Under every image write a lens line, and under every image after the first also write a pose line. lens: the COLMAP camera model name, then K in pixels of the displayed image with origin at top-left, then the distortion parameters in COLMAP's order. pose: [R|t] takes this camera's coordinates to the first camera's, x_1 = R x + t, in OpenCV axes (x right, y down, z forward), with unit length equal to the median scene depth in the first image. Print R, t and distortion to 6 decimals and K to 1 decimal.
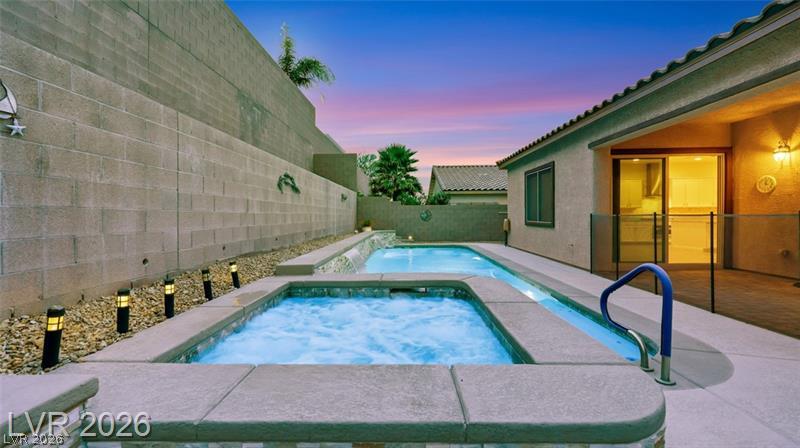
lens RADIAL K [[322.5, 0, 397.2], [0, 322.5, 215.8], [0, 0, 1]] dist [0.000253, 0.000094]
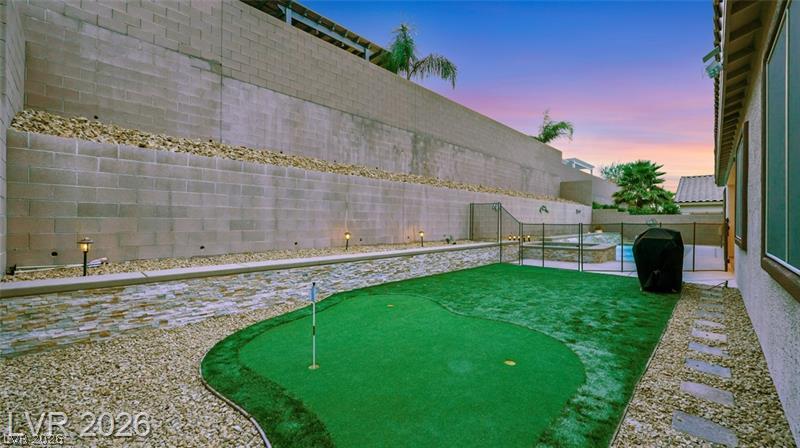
lens RADIAL K [[315.5, 0, 399.7], [0, 315.5, 221.8], [0, 0, 1]] dist [-0.000135, -0.000061]
pose [[0.732927, 0.010303, -0.680229, 0.438937], [-0.007294, 0.999947, 0.007287, -0.013139], [0.680268, -0.000380, 0.732963, -1.342322]]
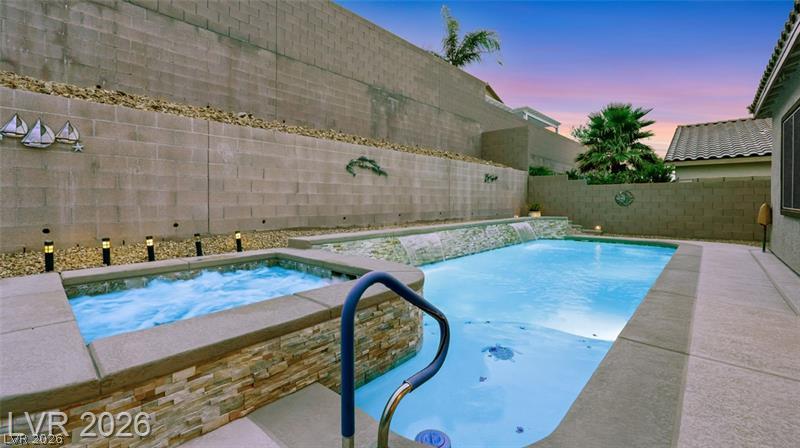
lens RADIAL K [[338.3, 0, 392.5], [0, 338.3, 201.0], [0, 0, 1]] dist [0.000430, -0.000078]
pose [[0.751664, 0.007999, -0.659498, 0.410330], [-0.005261, 0.999967, 0.006133, 0.005958], [0.659526, -0.001140, 0.751681, 0.193782]]
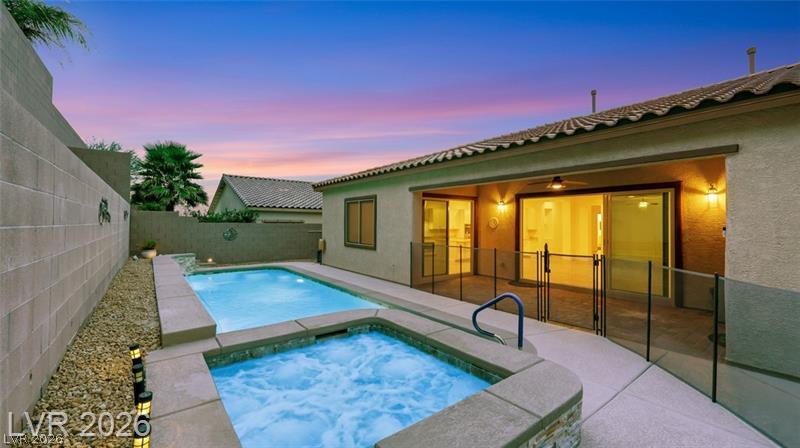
lens RADIAL K [[324.5, 0, 398.2], [0, 324.5, 220.6], [0, 0, 1]] dist [-0.000105, -0.000043]
pose [[0.772699, 0.019415, 0.634475, -0.254501], [-0.013569, 0.999809, -0.014069, -0.067974], [-0.634627, 0.002262, 0.772815, 0.020861]]
